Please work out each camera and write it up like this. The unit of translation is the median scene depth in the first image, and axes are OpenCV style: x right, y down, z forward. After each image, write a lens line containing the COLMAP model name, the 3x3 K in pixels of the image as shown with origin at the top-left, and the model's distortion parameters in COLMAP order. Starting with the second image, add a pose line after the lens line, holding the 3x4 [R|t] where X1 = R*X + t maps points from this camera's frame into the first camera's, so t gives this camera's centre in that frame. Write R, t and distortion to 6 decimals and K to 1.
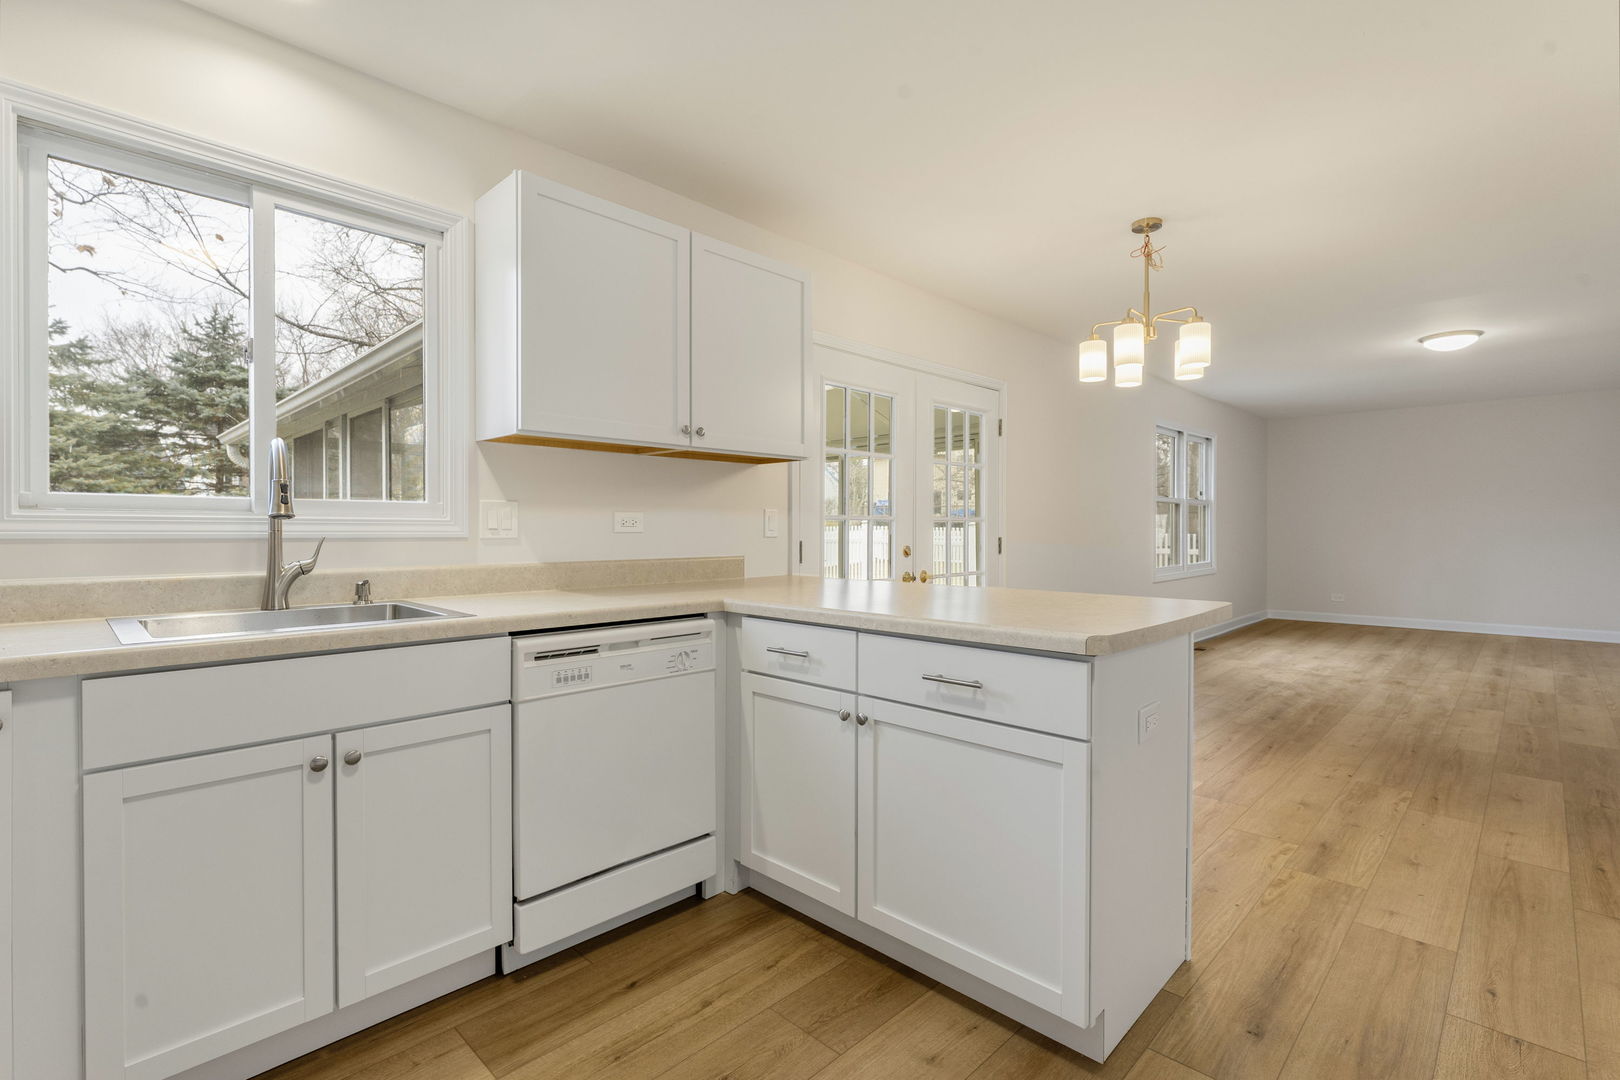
lens RADIAL K [[724.0, 0, 819.5], [0, 724.0, 535.9], [0, 0, 1]] dist [-0.004438, 0.000243]
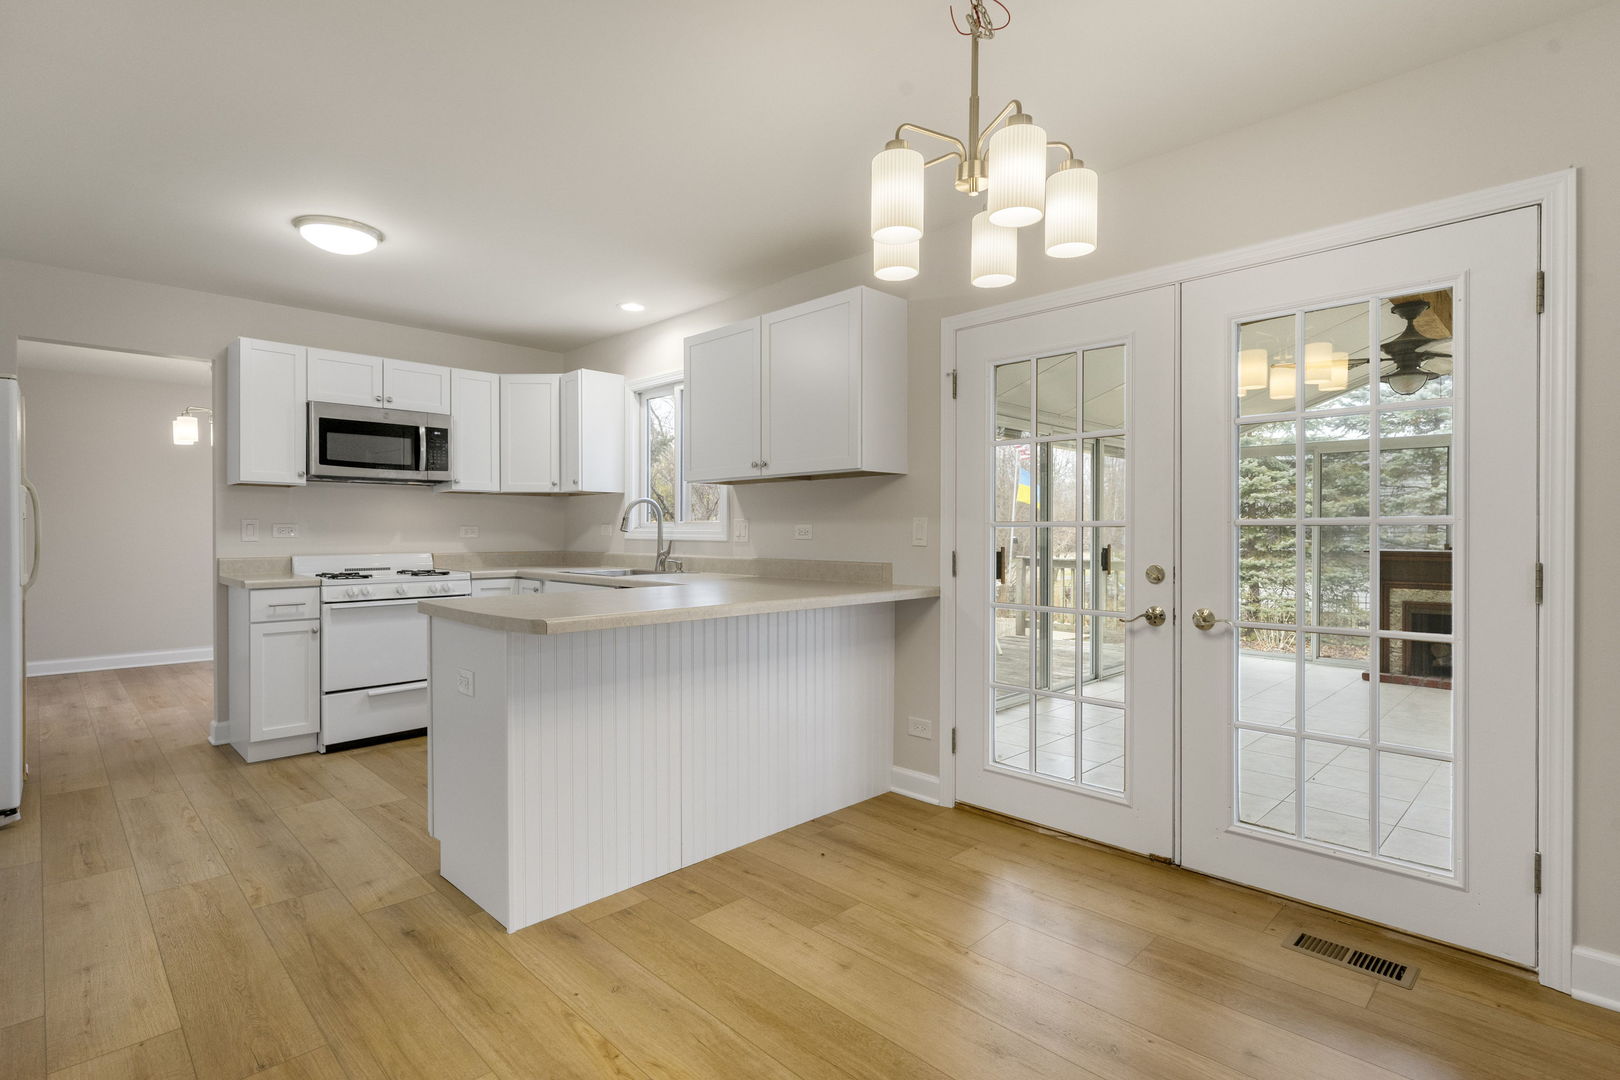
lens RADIAL K [[762.1, 0, 798.0], [0, 762.1, 535.8], [0, 0, 1]] dist [0.001195, -0.002024]
pose [[0.000194, 0.005713, -0.999984, 0.625542], [-0.010422, 0.999929, 0.005711, -0.010471], [0.999946, 0.010421, 0.000253, 0.537853]]
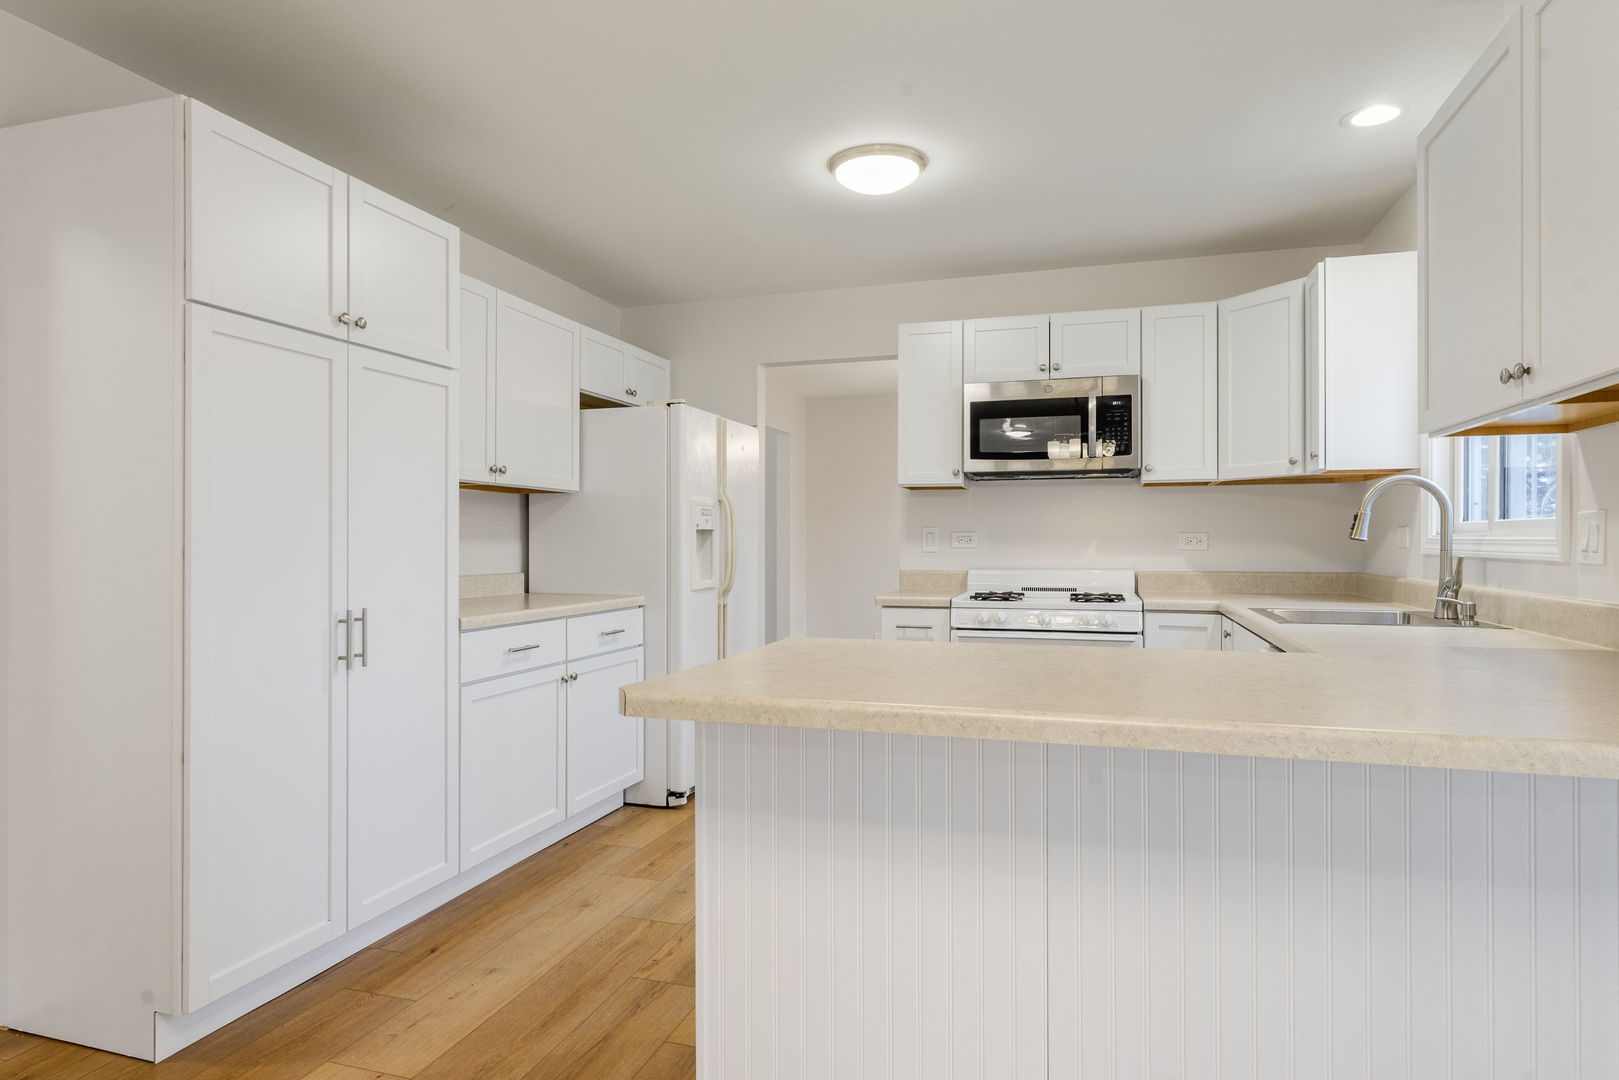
lens RADIAL K [[932.0, 0, 815.1], [0, 932.0, 537.4], [0, 0, 1]] dist [0.002552, 0.000722]
pose [[-0.879311, -0.000336, -0.476248, 0.314757], [-0.003119, 0.999982, 0.005055, -0.011986], [0.476238, 0.005930, -0.879297, 0.686023]]
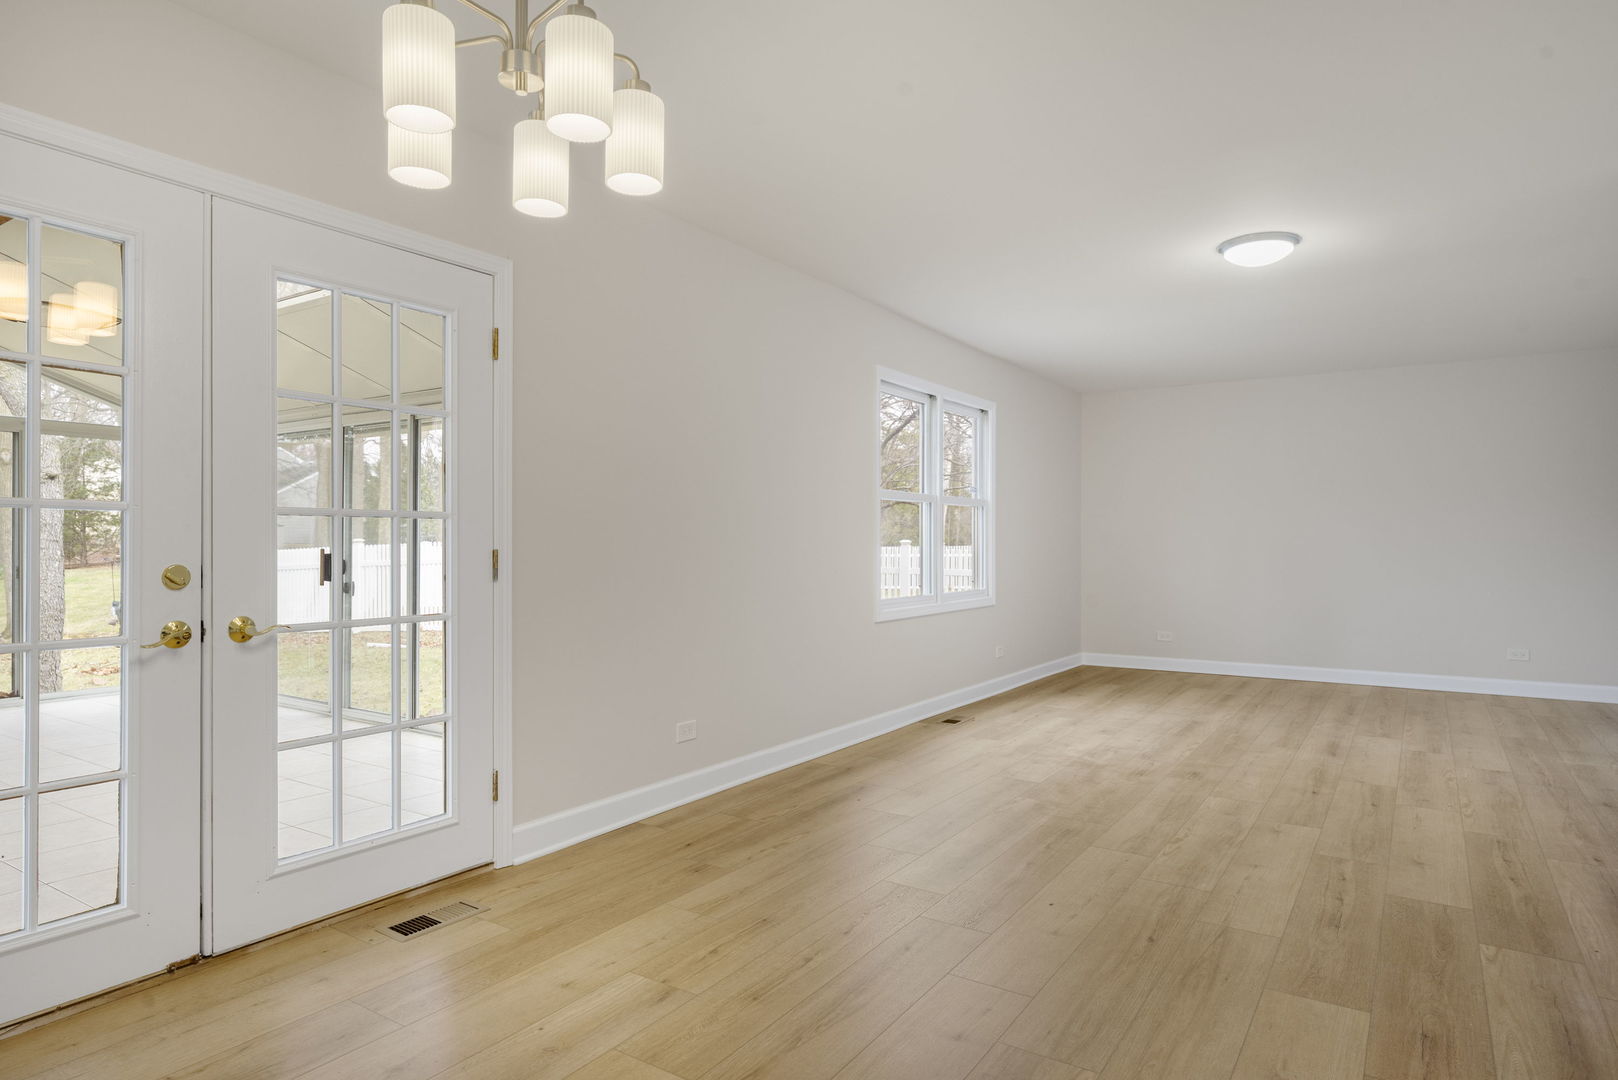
lens RADIAL K [[931.4, 0, 796.3], [0, 931.4, 547.2], [0, 0, 1]] dist [0.002552, 0.000722]
pose [[0.981053, 0.006356, 0.193634, 0.311577], [-0.005736, 0.999976, -0.003763, 0.001460], [-0.193653, 0.002581, 0.981067, 0.262828]]
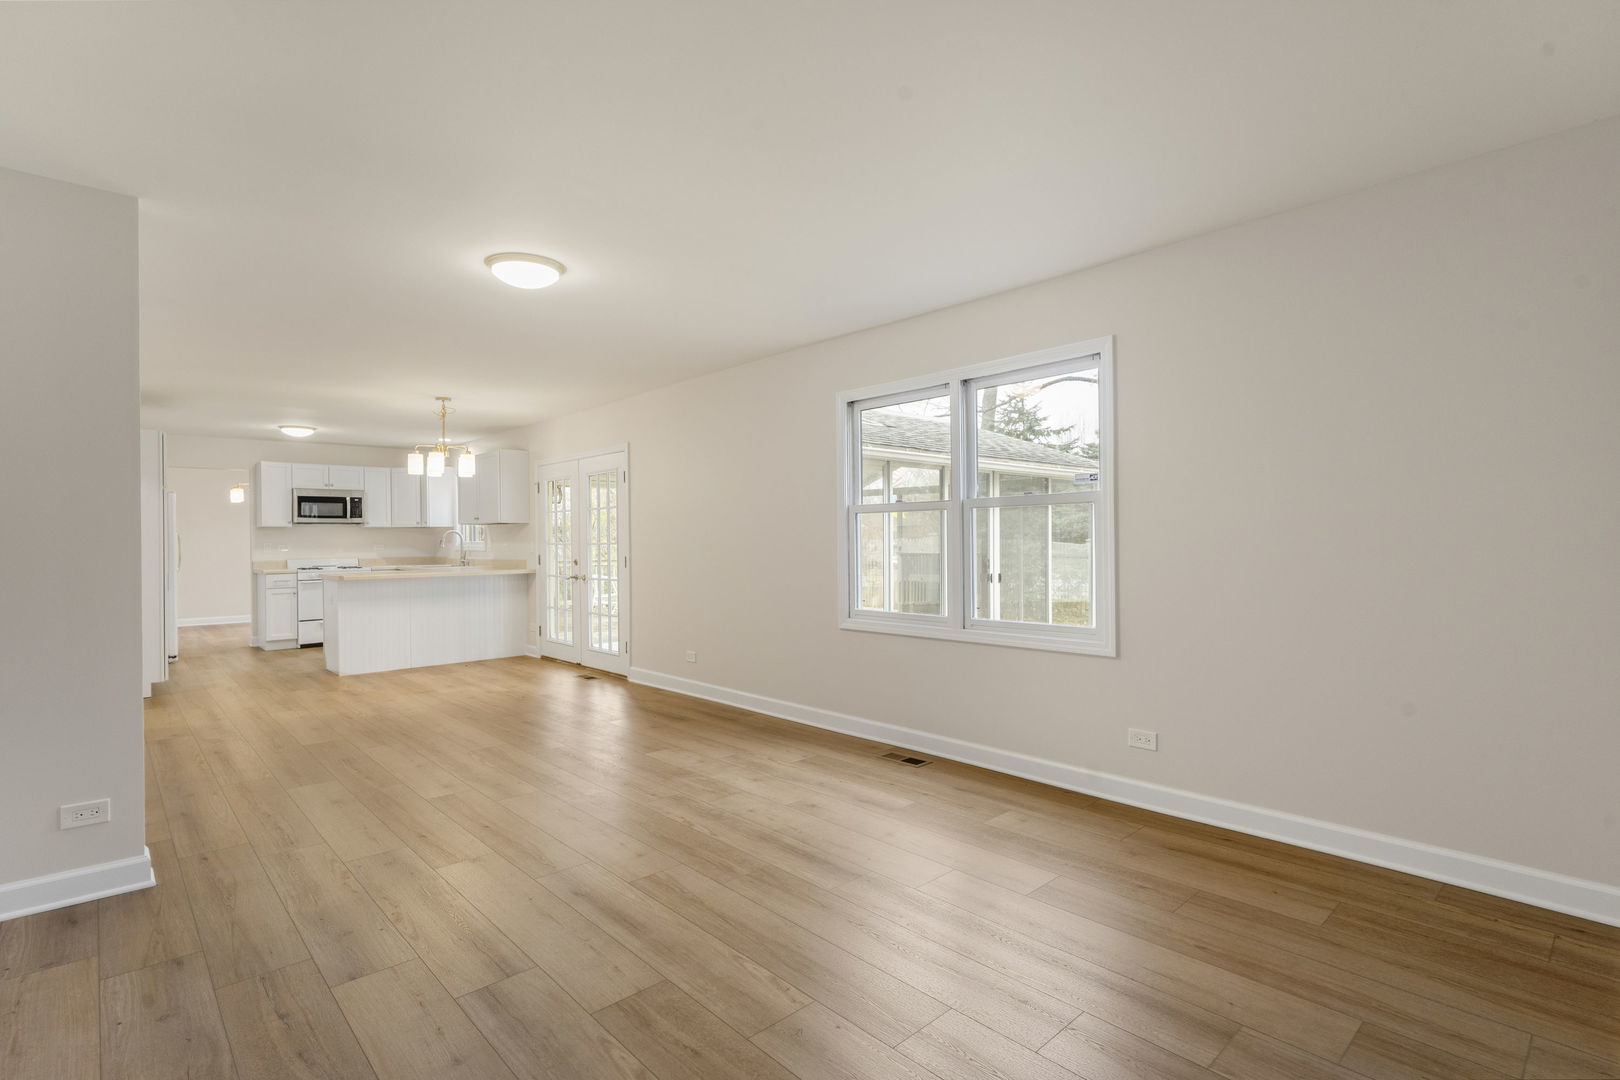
lens RADIAL K [[762.1, 0, 804.2], [0, 762.1, 542.2], [0, 0, 1]] dist [0.001195, -0.002024]
pose [[-0.033989, 0.005198, -0.999409, 1.568064], [-0.001547, 0.999985, 0.005254, -0.030931], [0.999421, 0.001725, -0.033980, 1.284012]]
